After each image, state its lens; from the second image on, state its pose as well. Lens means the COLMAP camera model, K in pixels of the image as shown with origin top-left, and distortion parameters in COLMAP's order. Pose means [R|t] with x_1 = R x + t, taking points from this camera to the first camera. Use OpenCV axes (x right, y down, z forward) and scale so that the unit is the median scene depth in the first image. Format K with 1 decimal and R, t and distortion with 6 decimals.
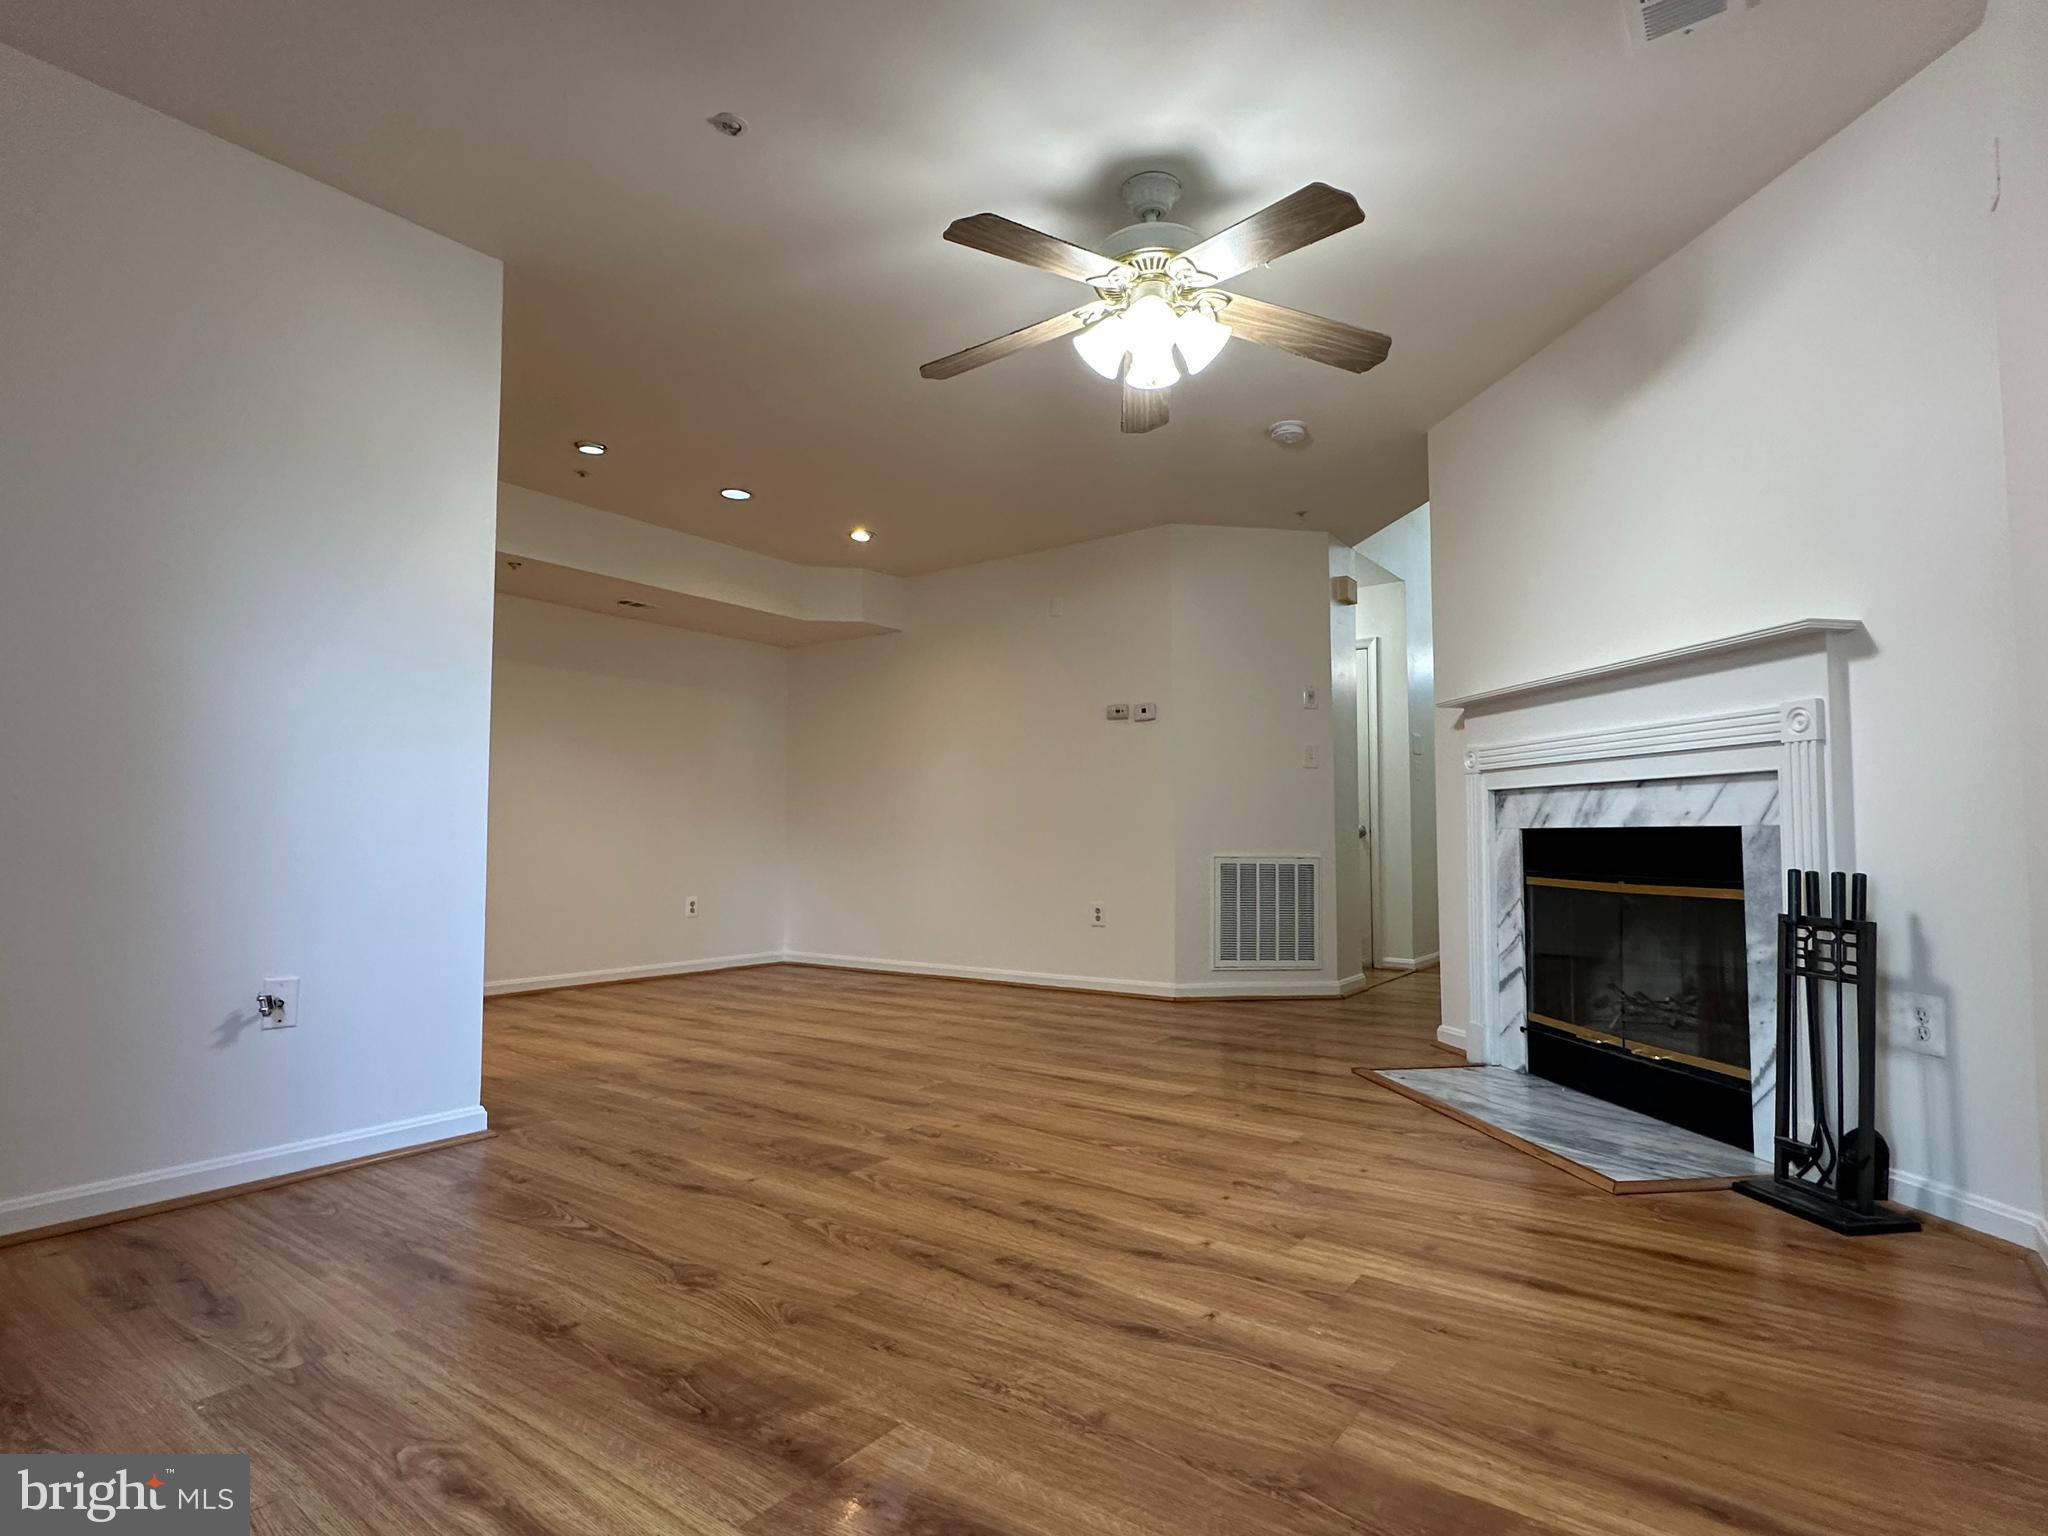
lens RADIAL K [[1058.7, 0, 1024.0], [0, 1058.7, 768.0], [0, 0, 1]] dist [-0.000422, 0.000399]
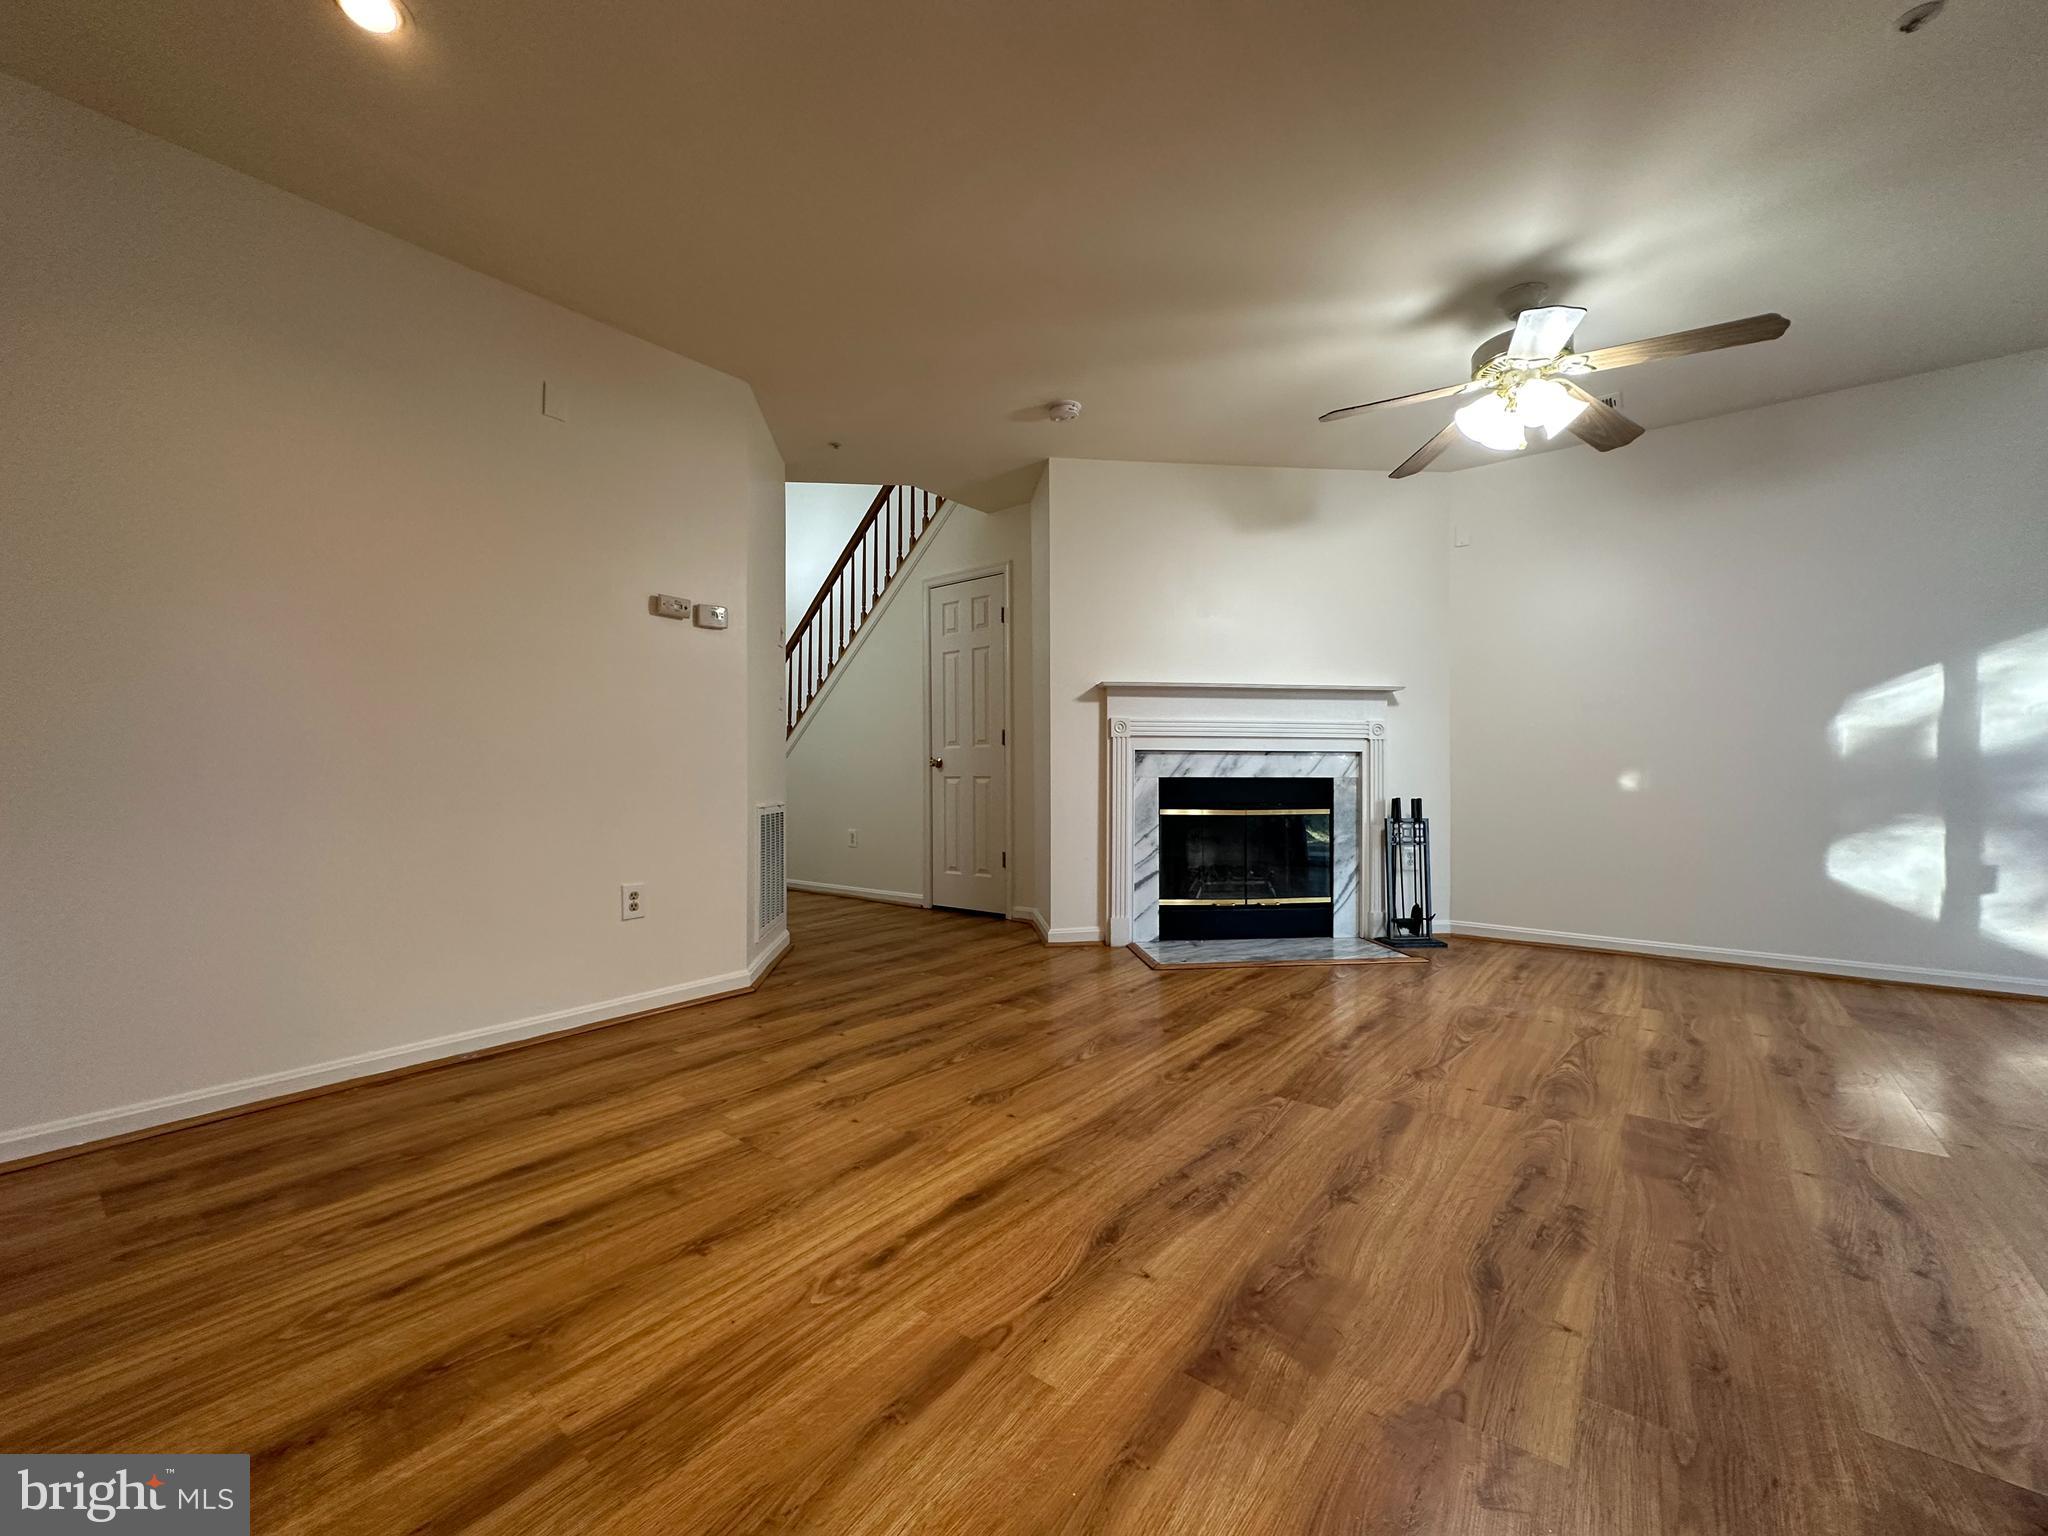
lens RADIAL K [[817.3, 0, 1024.0], [0, 817.3, 768.0], [0, 0, 1]] dist [-0.000482, 0.000010]
pose [[0.035410, 0.006501, 0.999352, -0.779415], [-0.067493, 0.997711, -0.004099, 0.071023], [-0.997091, -0.067304, 0.035768, 1.321542]]
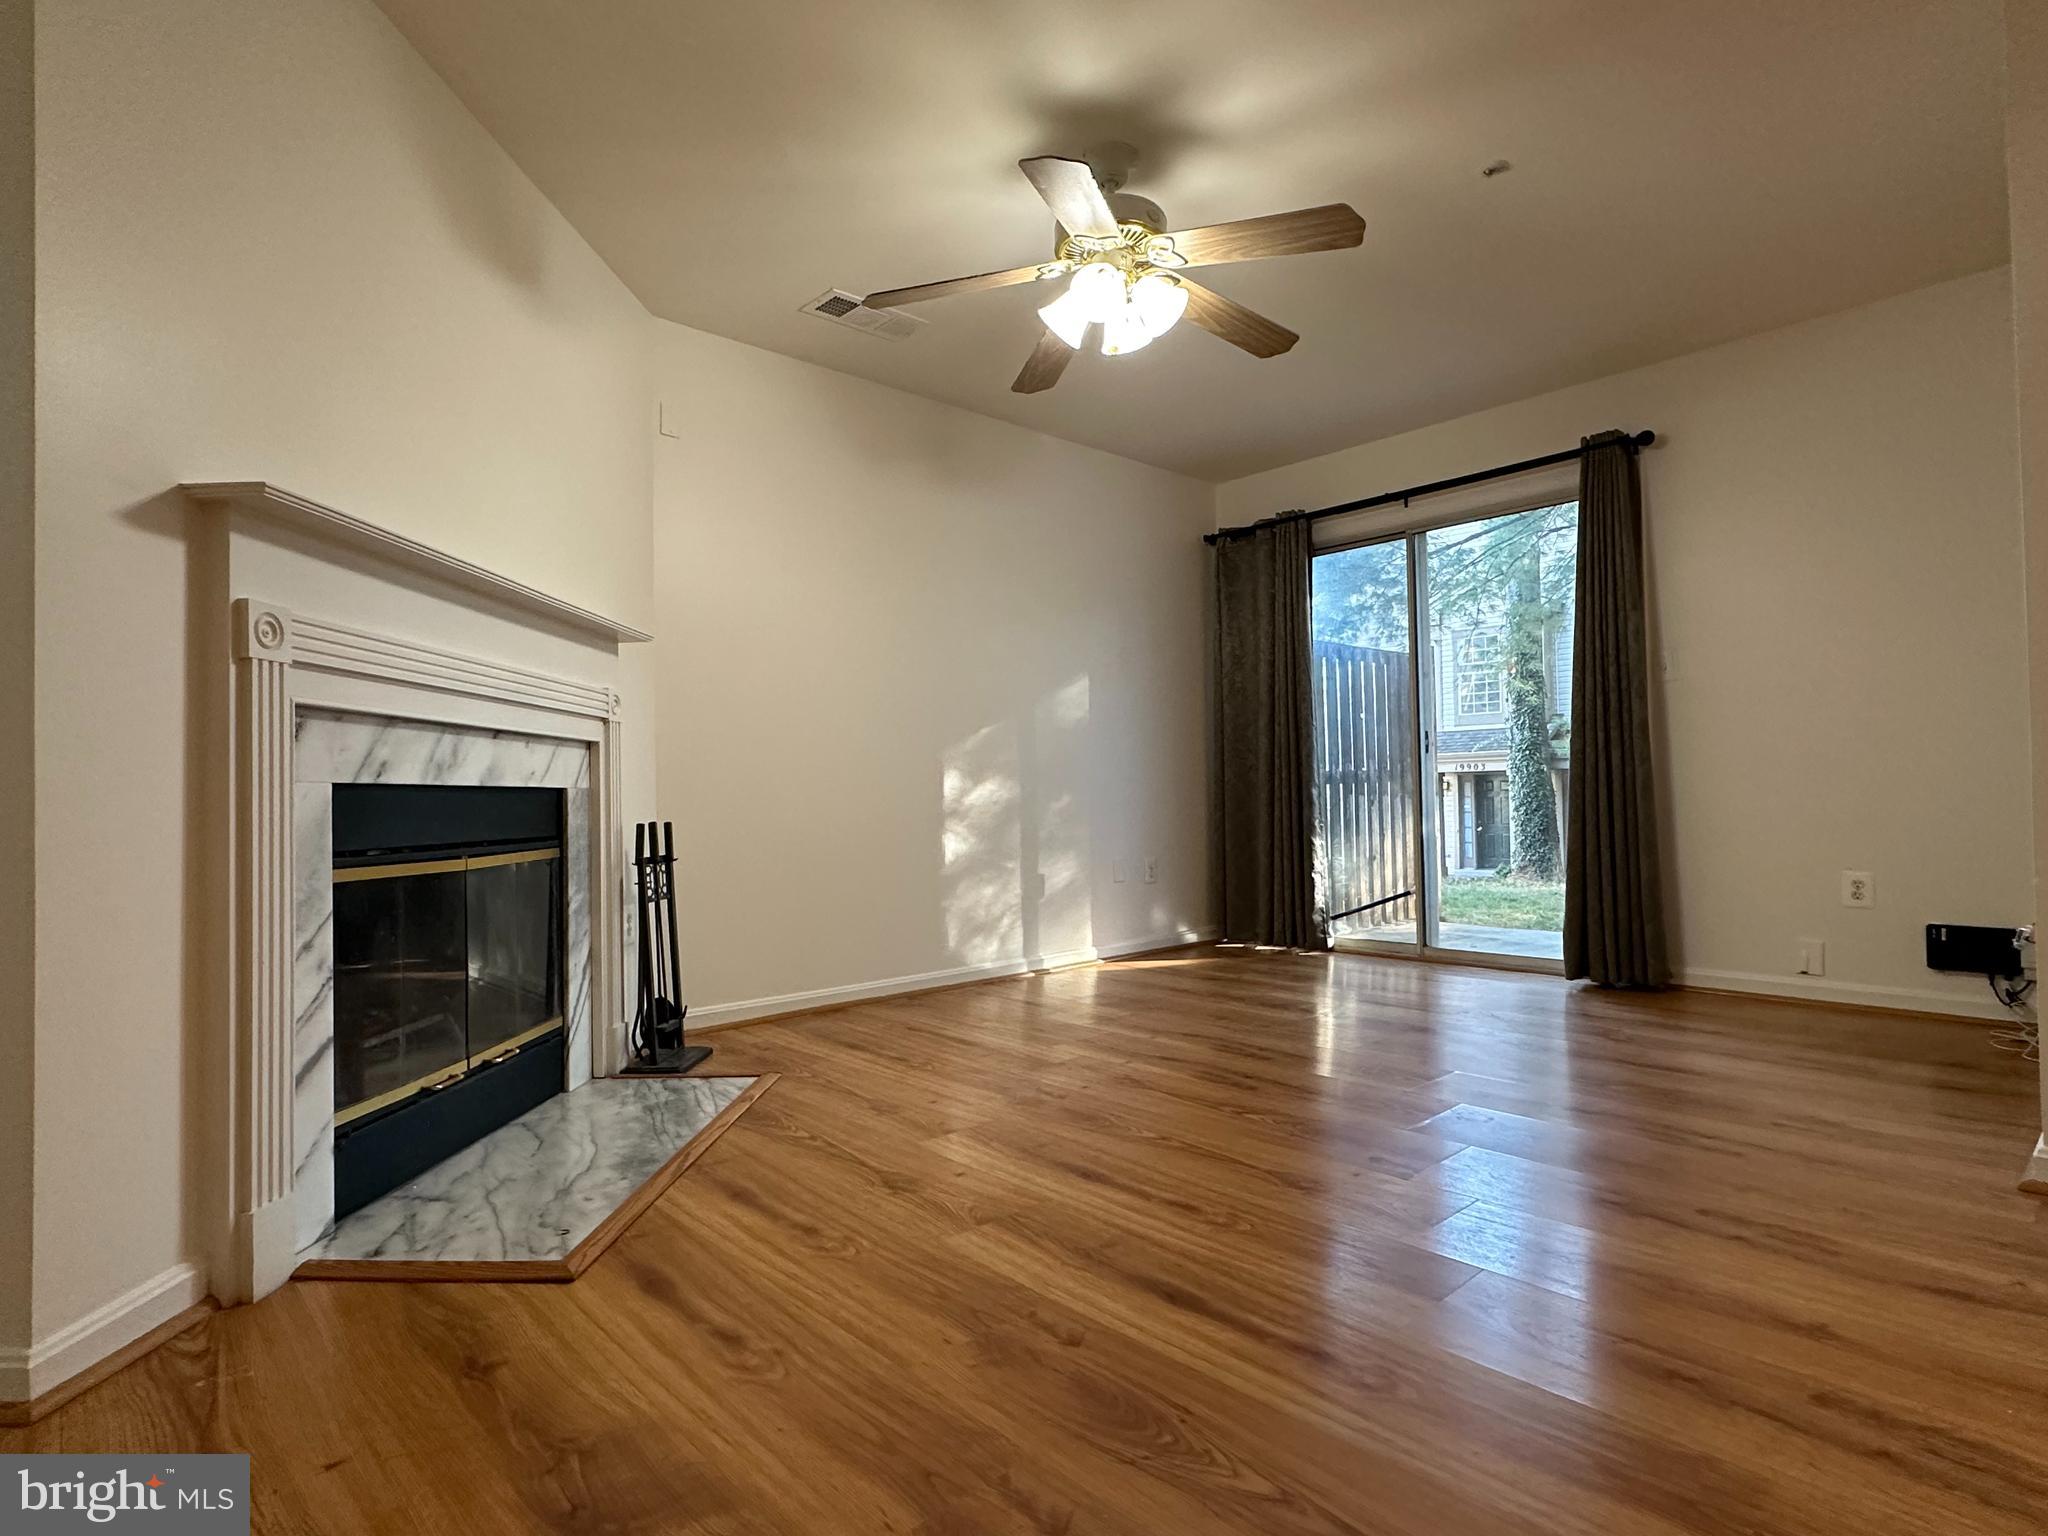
lens RADIAL K [[1058.7, 0, 1024.0], [0, 1058.7, 768.0], [0, 0, 1]] dist [-0.000422, 0.000399]
pose [[-0.981019, 0.022320, 0.192621, 0.013778], [0.004364, 0.995643, -0.093144, 0.117404], [-0.193861, -0.090536, -0.976842, 1.687301]]
